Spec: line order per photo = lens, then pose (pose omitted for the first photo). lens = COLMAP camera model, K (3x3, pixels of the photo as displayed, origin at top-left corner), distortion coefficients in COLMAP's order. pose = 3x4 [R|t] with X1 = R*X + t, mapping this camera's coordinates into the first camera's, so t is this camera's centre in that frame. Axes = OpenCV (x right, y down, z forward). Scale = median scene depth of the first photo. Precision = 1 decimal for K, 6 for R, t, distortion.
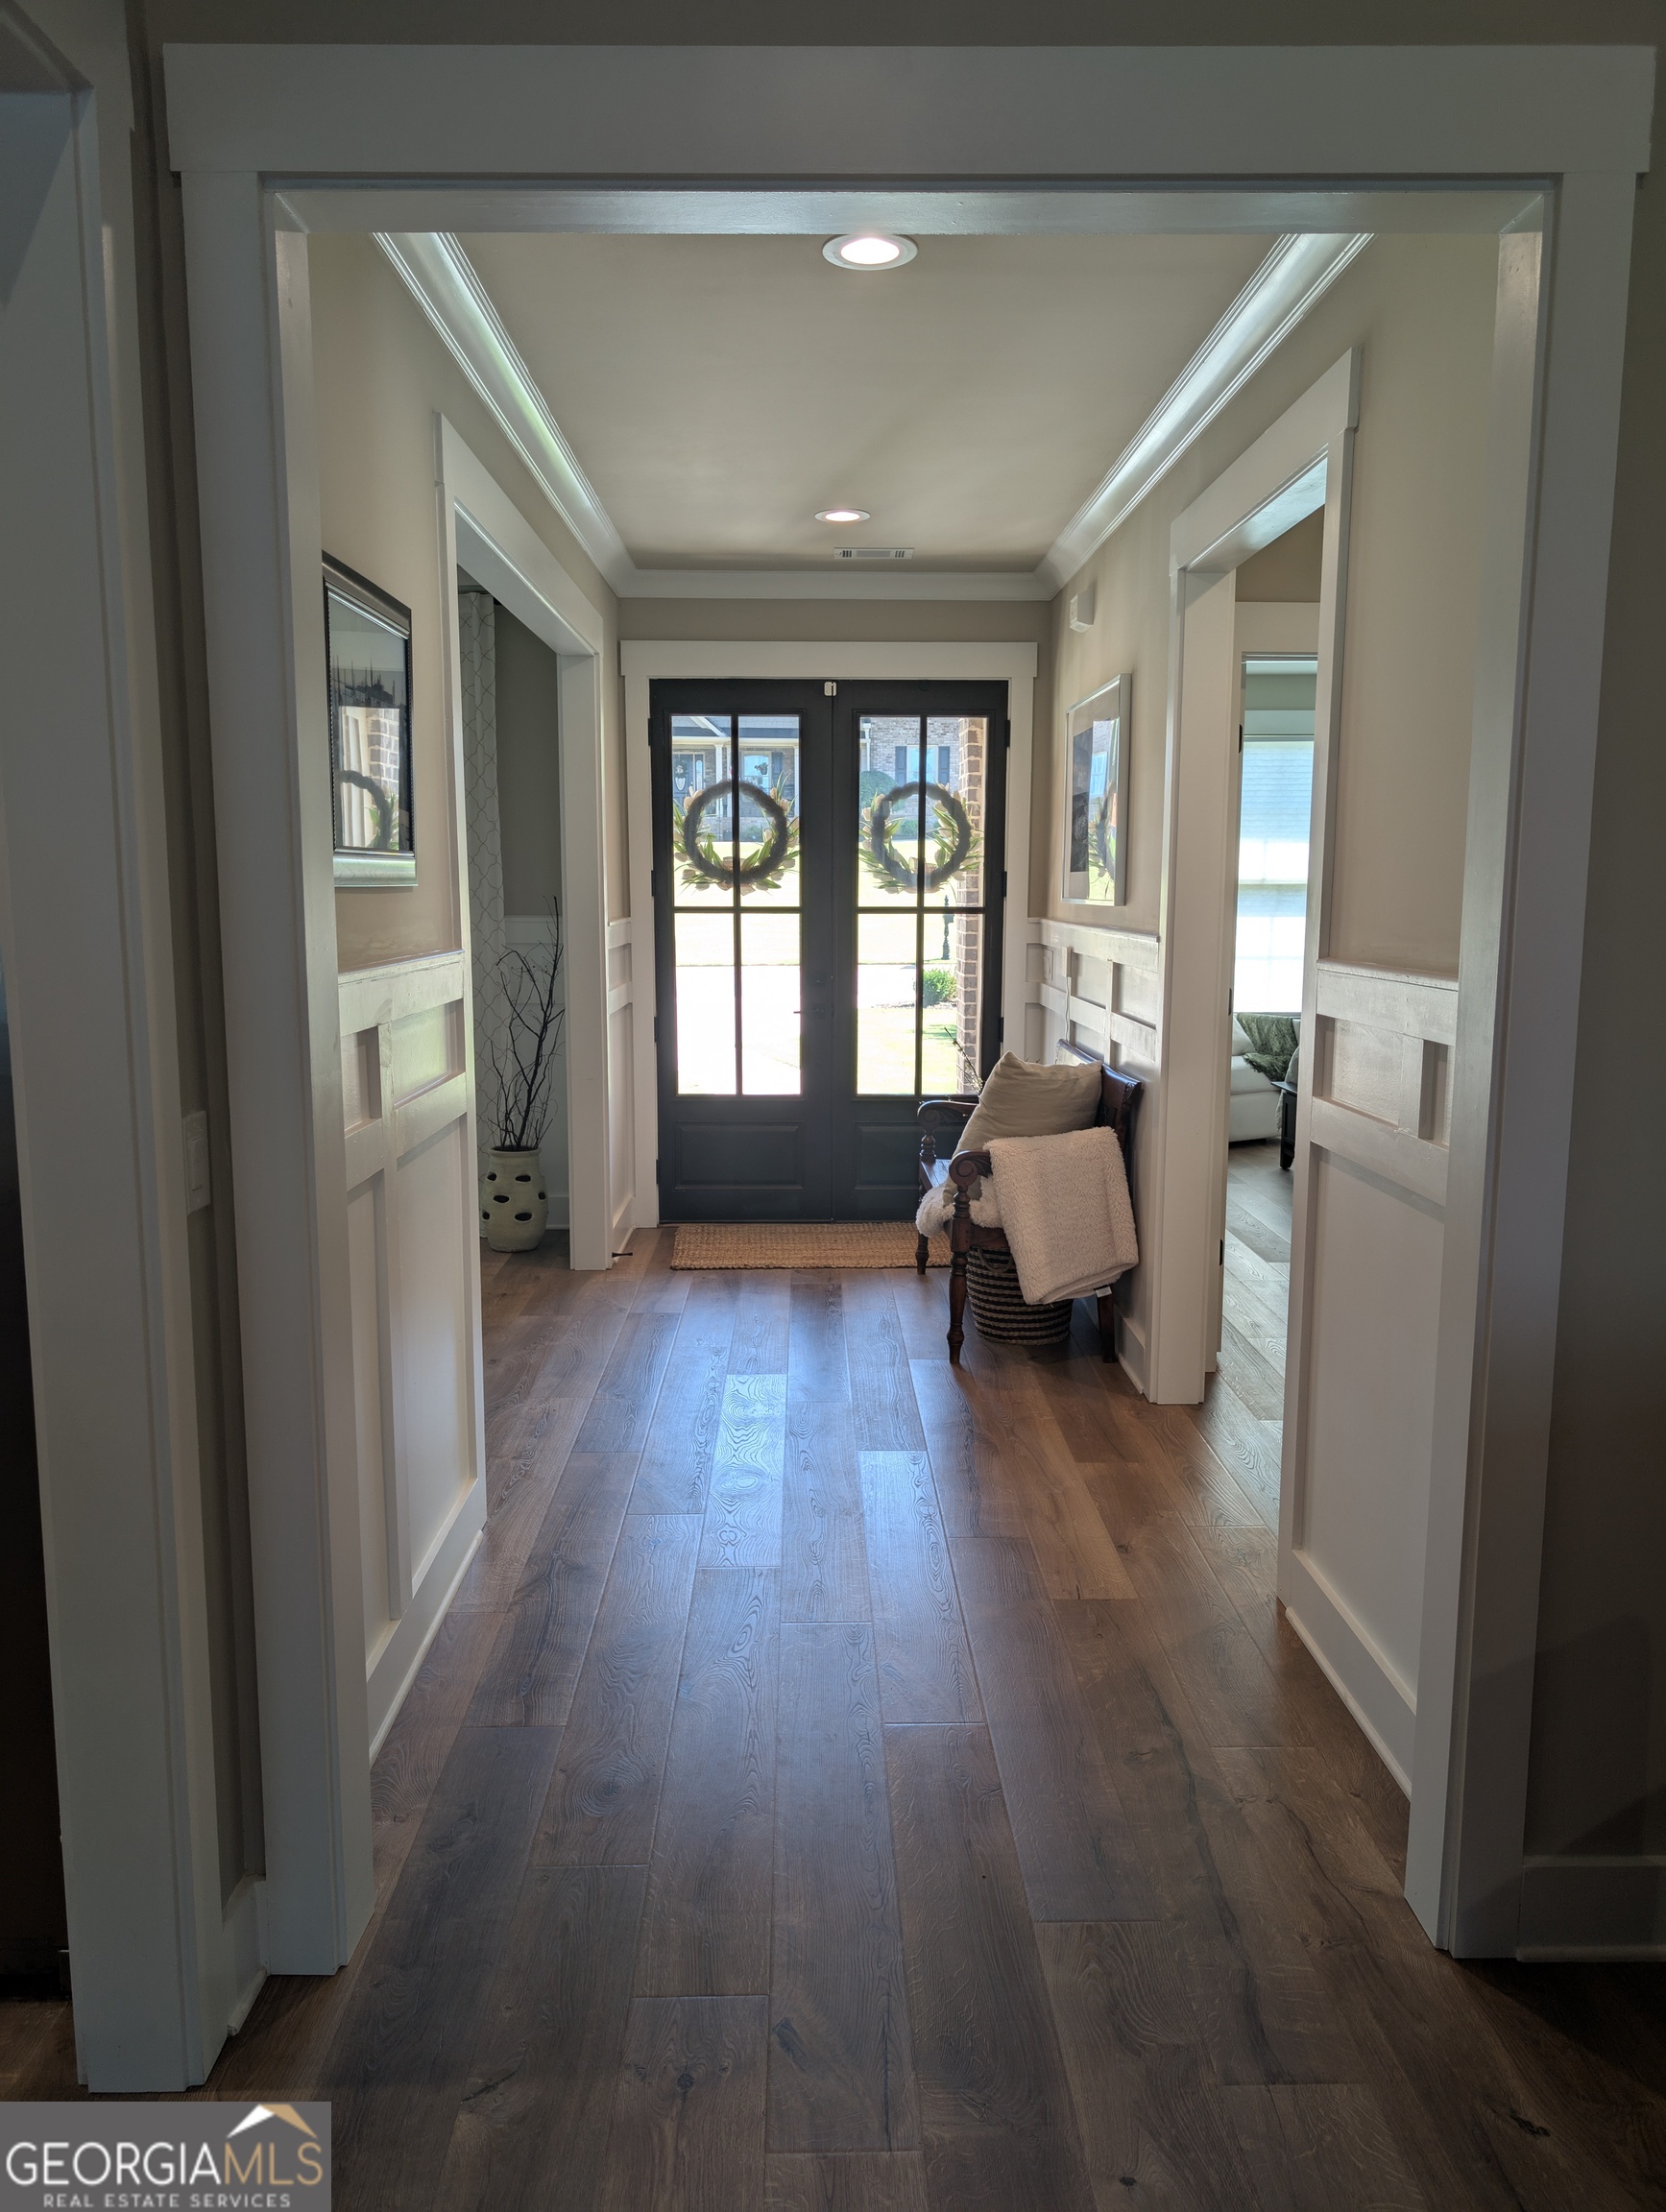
lens RADIAL K [[1560.1, 0, 833.0], [0, 1560.1, 1106.0], [0, 0, 1]] dist [-0.002283, -0.000763]
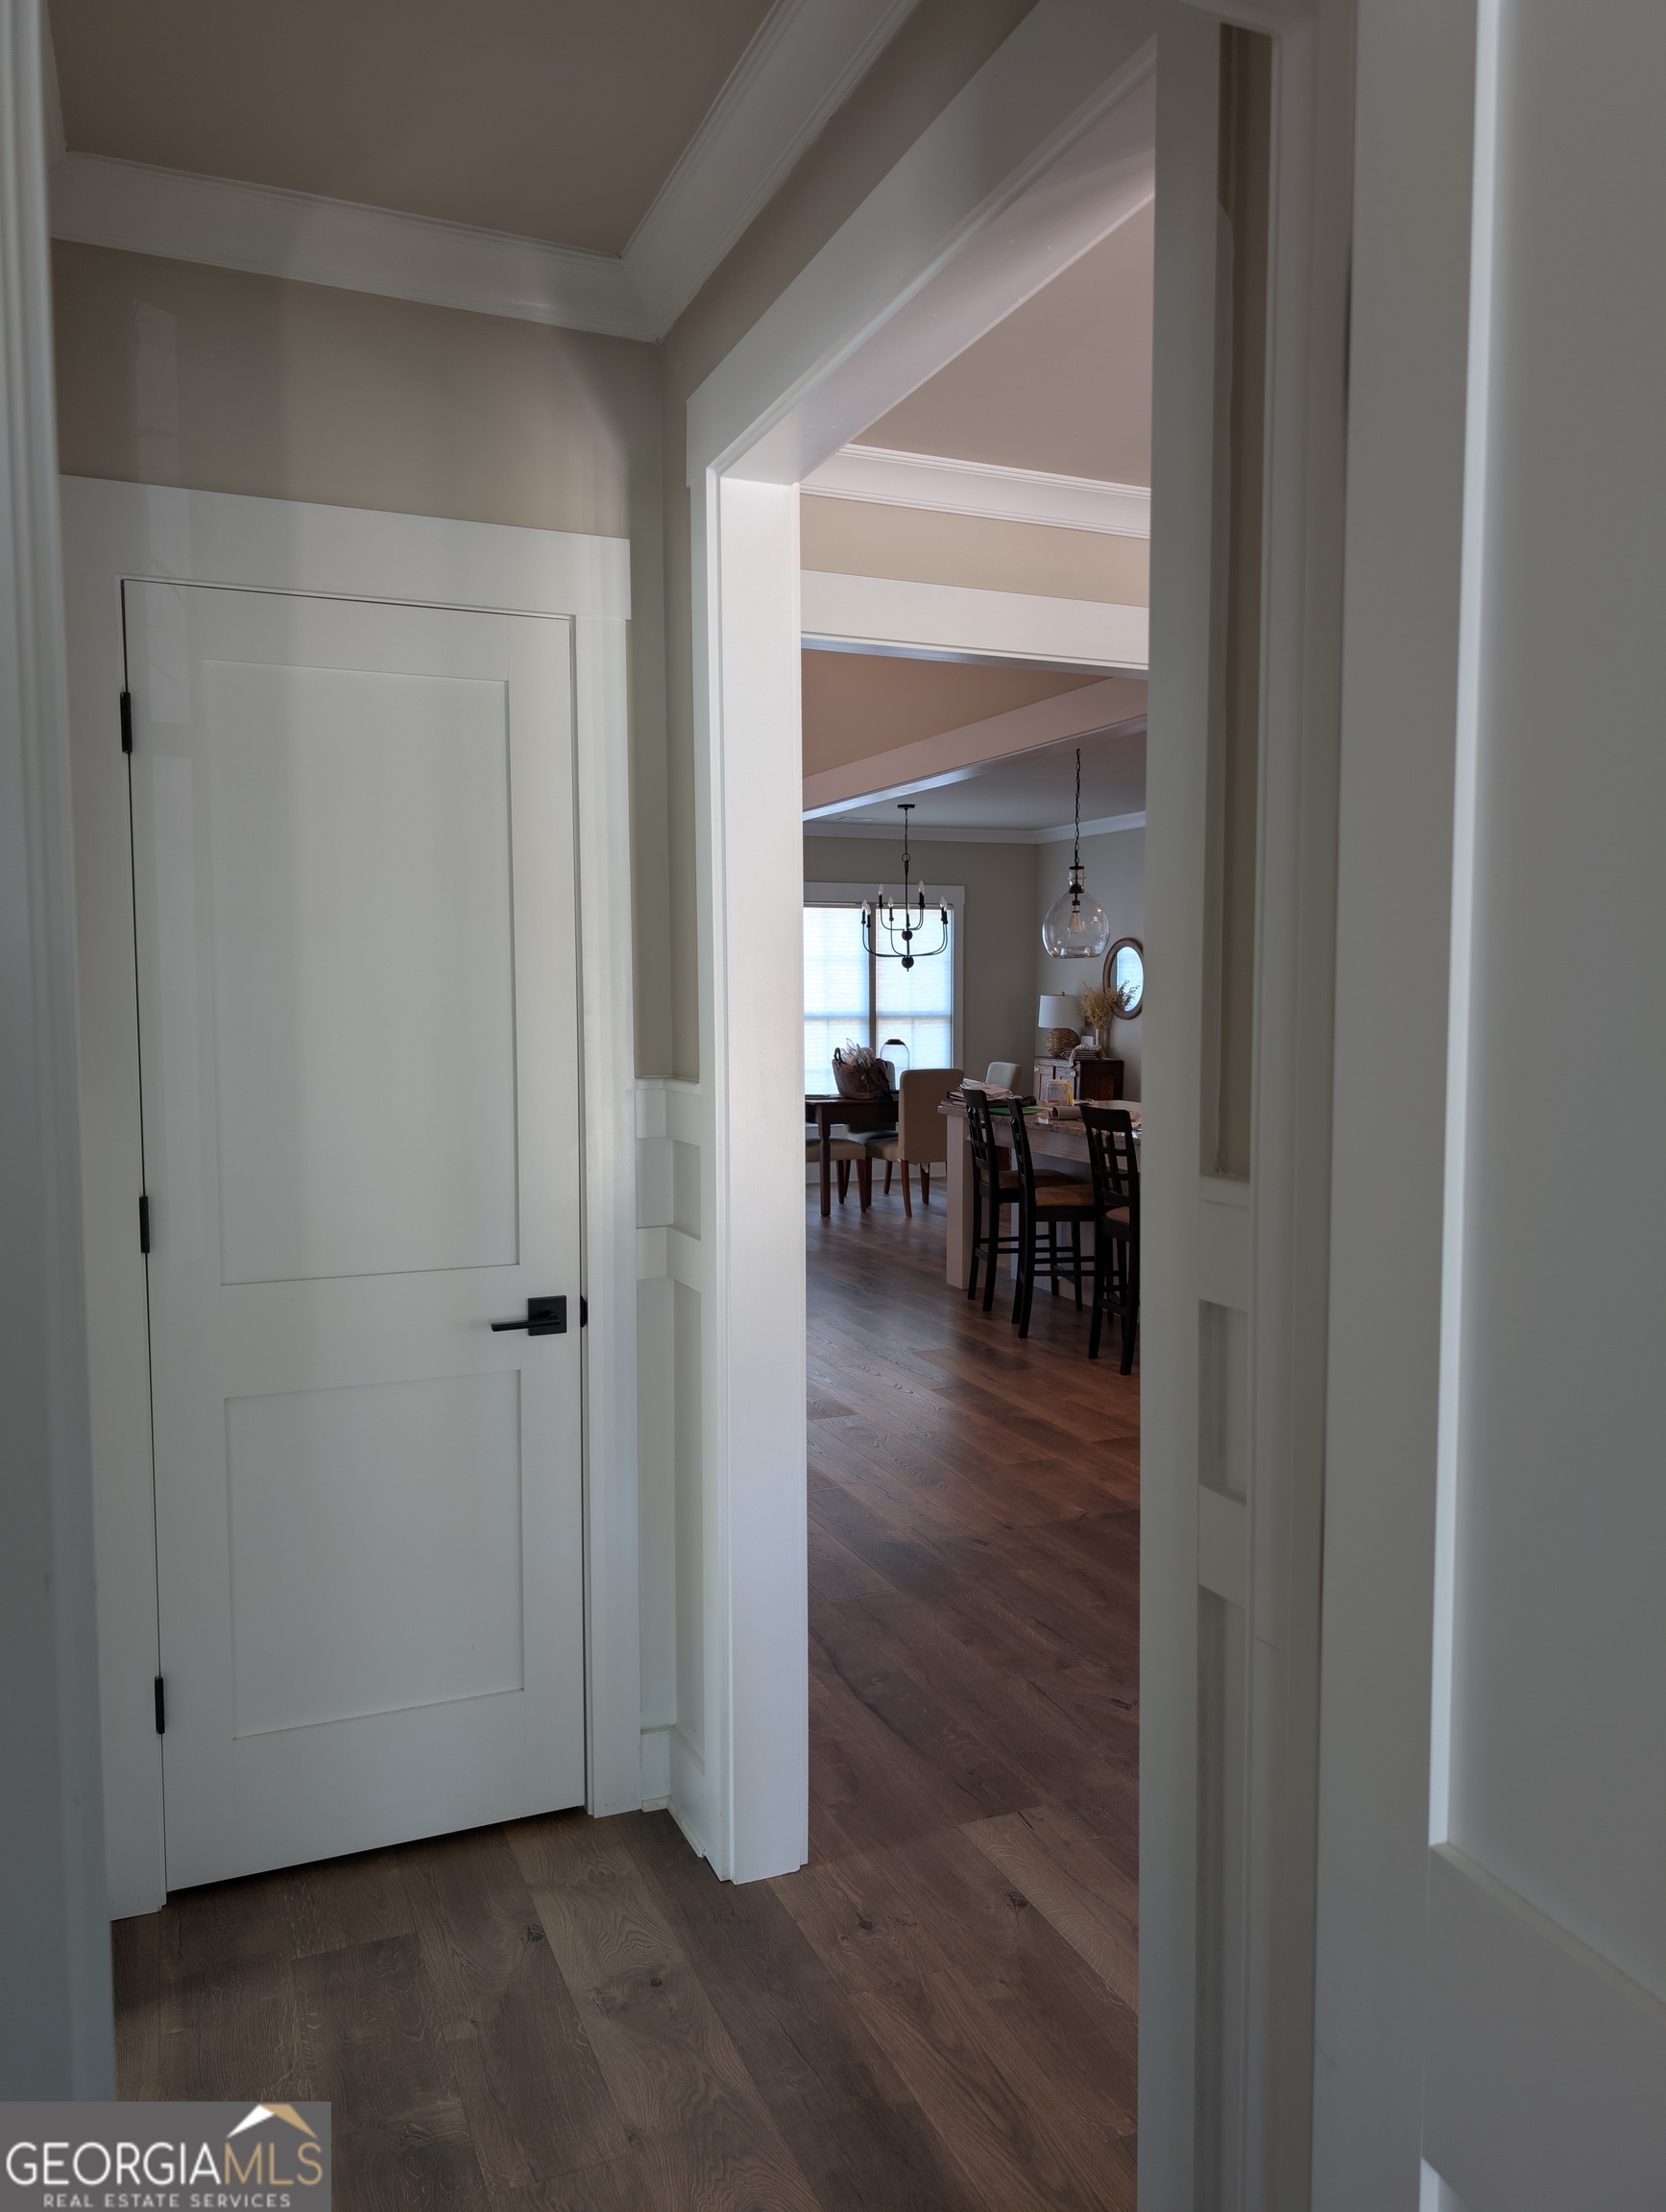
lens RADIAL K [[1560.1, 0, 833.0], [0, 1560.1, 1106.0], [0, 0, 1]] dist [-0.002283, -0.000763]
pose [[-0.927056, 0.030508, -0.373679, 0.568419], [-0.050255, 0.977578, 0.204488, -0.242990], [0.371539, 0.208351, -0.904737, 1.669942]]
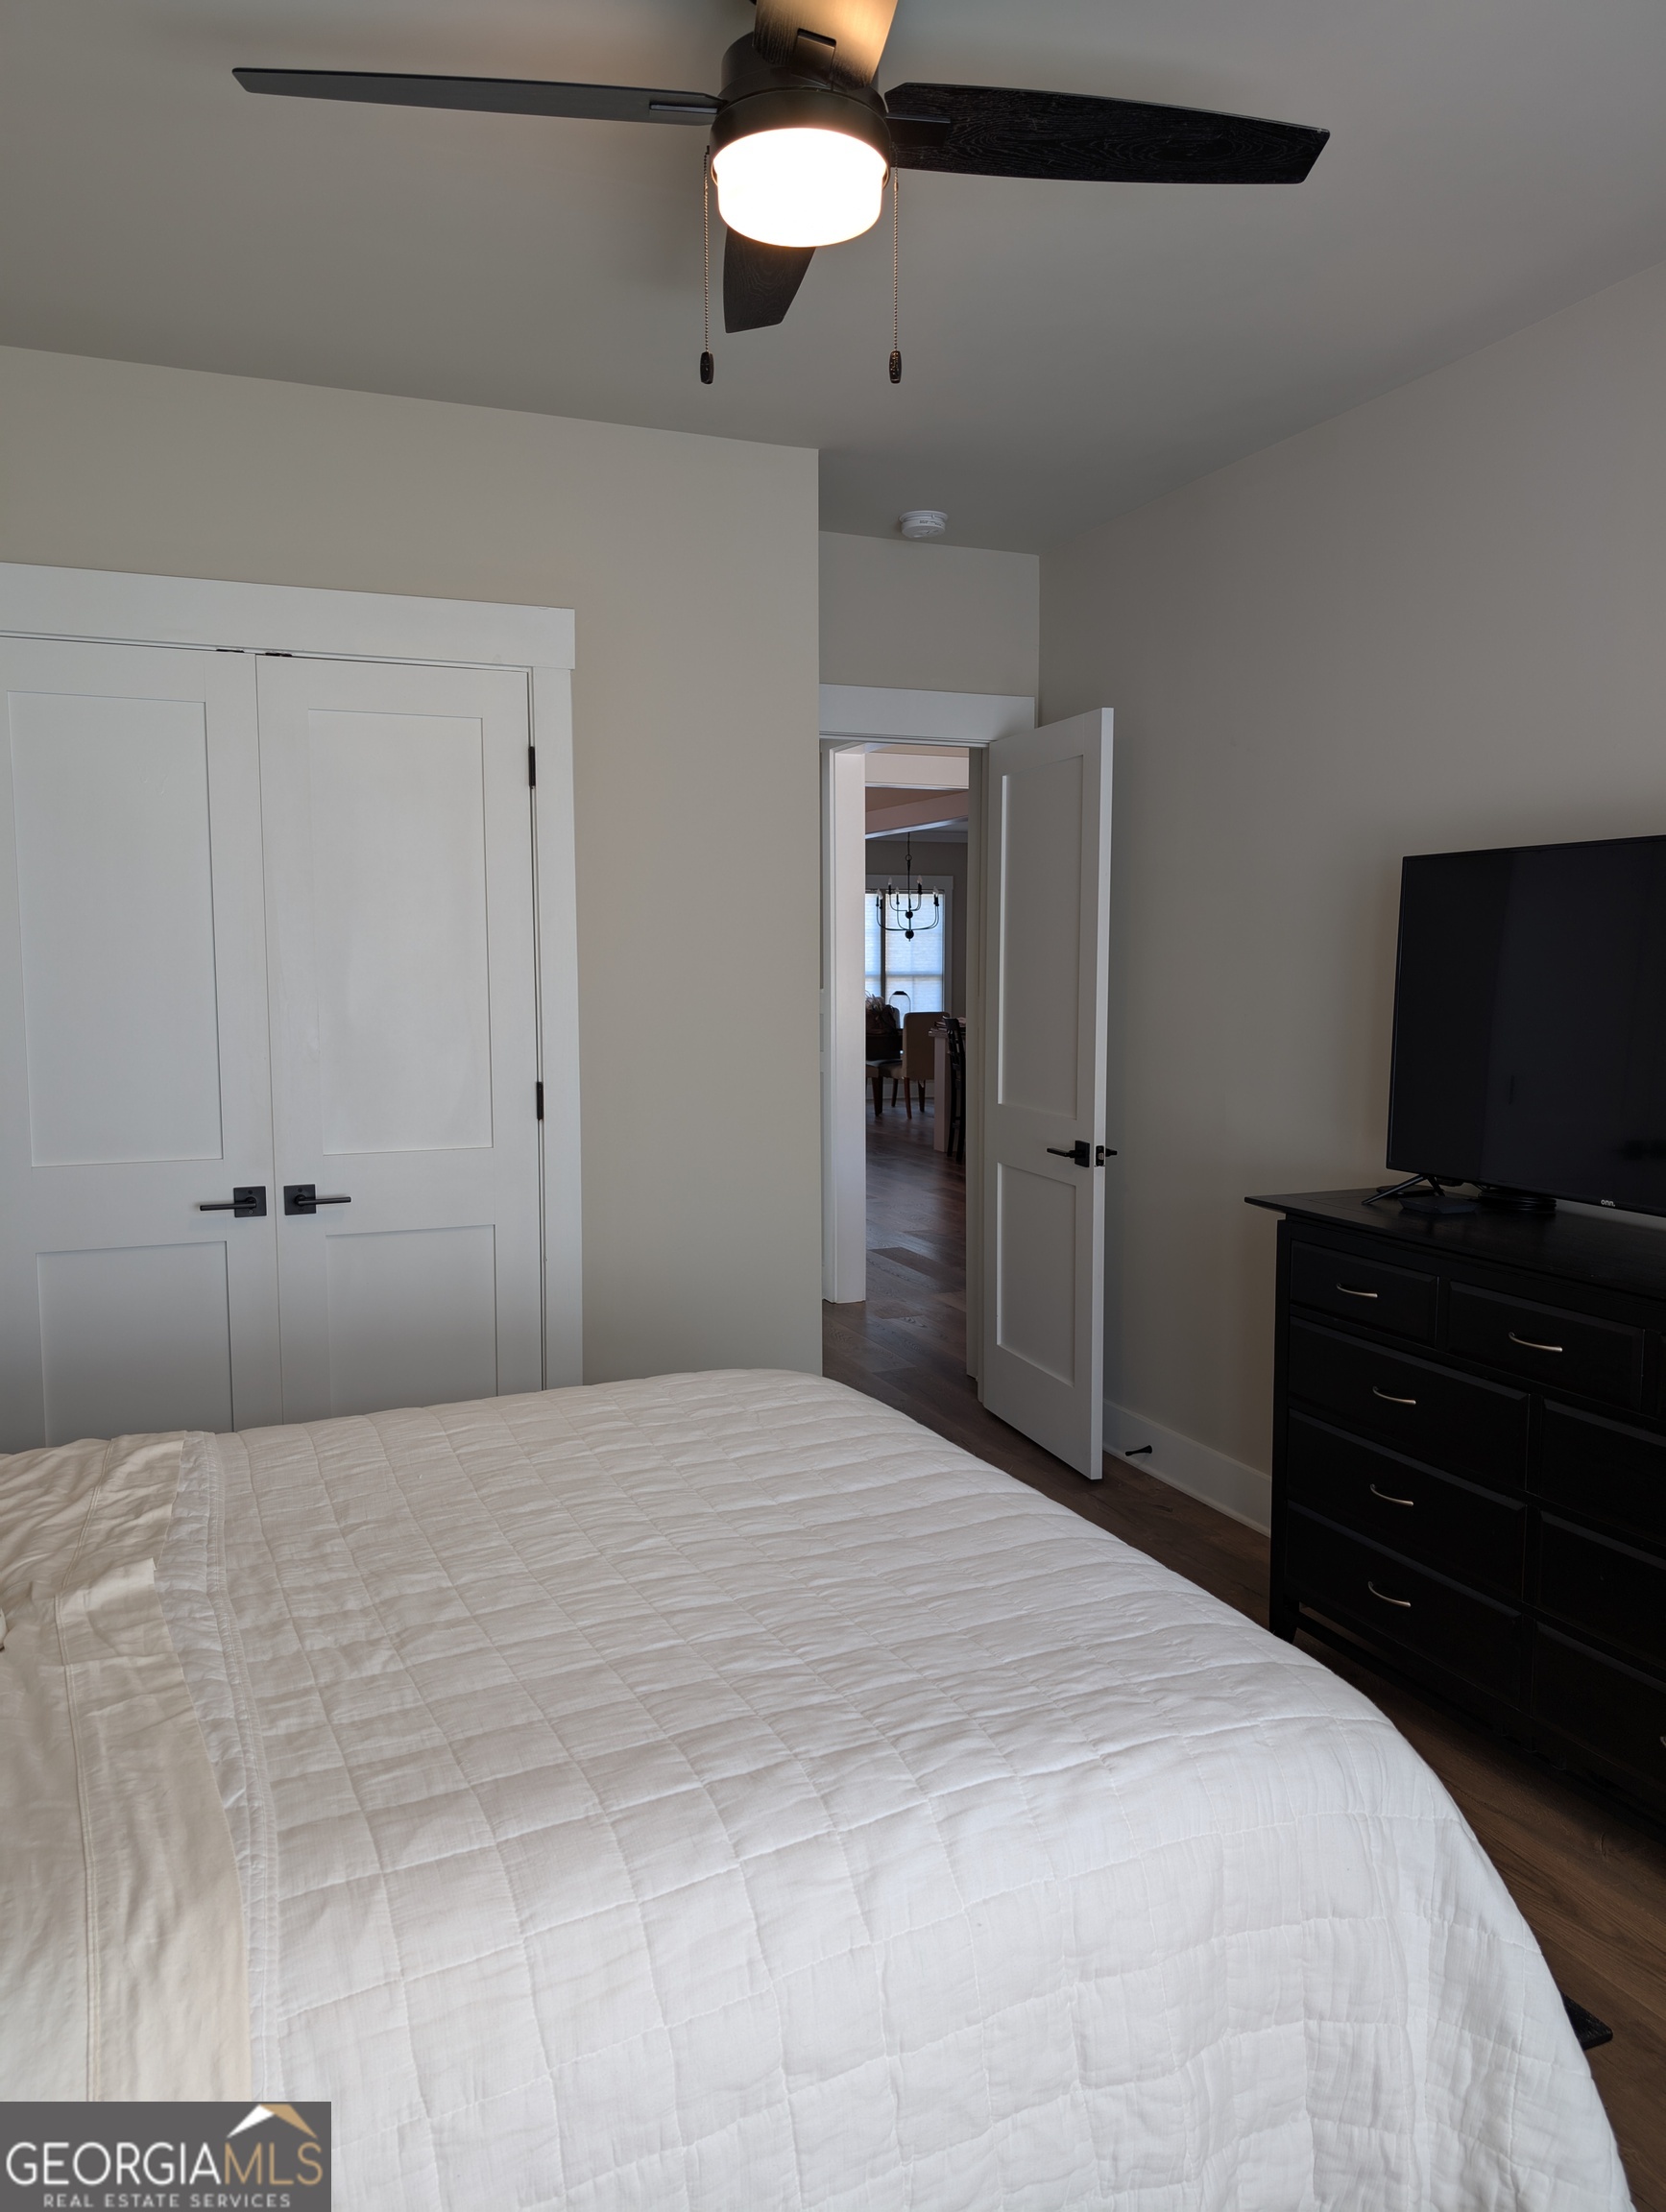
lens RADIAL K [[1560.1, 0, 833.0], [0, 1560.1, 1106.0], [0, 0, 1]] dist [-0.002283, -0.000763]
pose [[-0.927923, 0.036424, -0.370989, 0.591350], [-0.051756, 0.972988, 0.224981, -0.249821], [0.369162, 0.227966, -0.900972, 1.719855]]
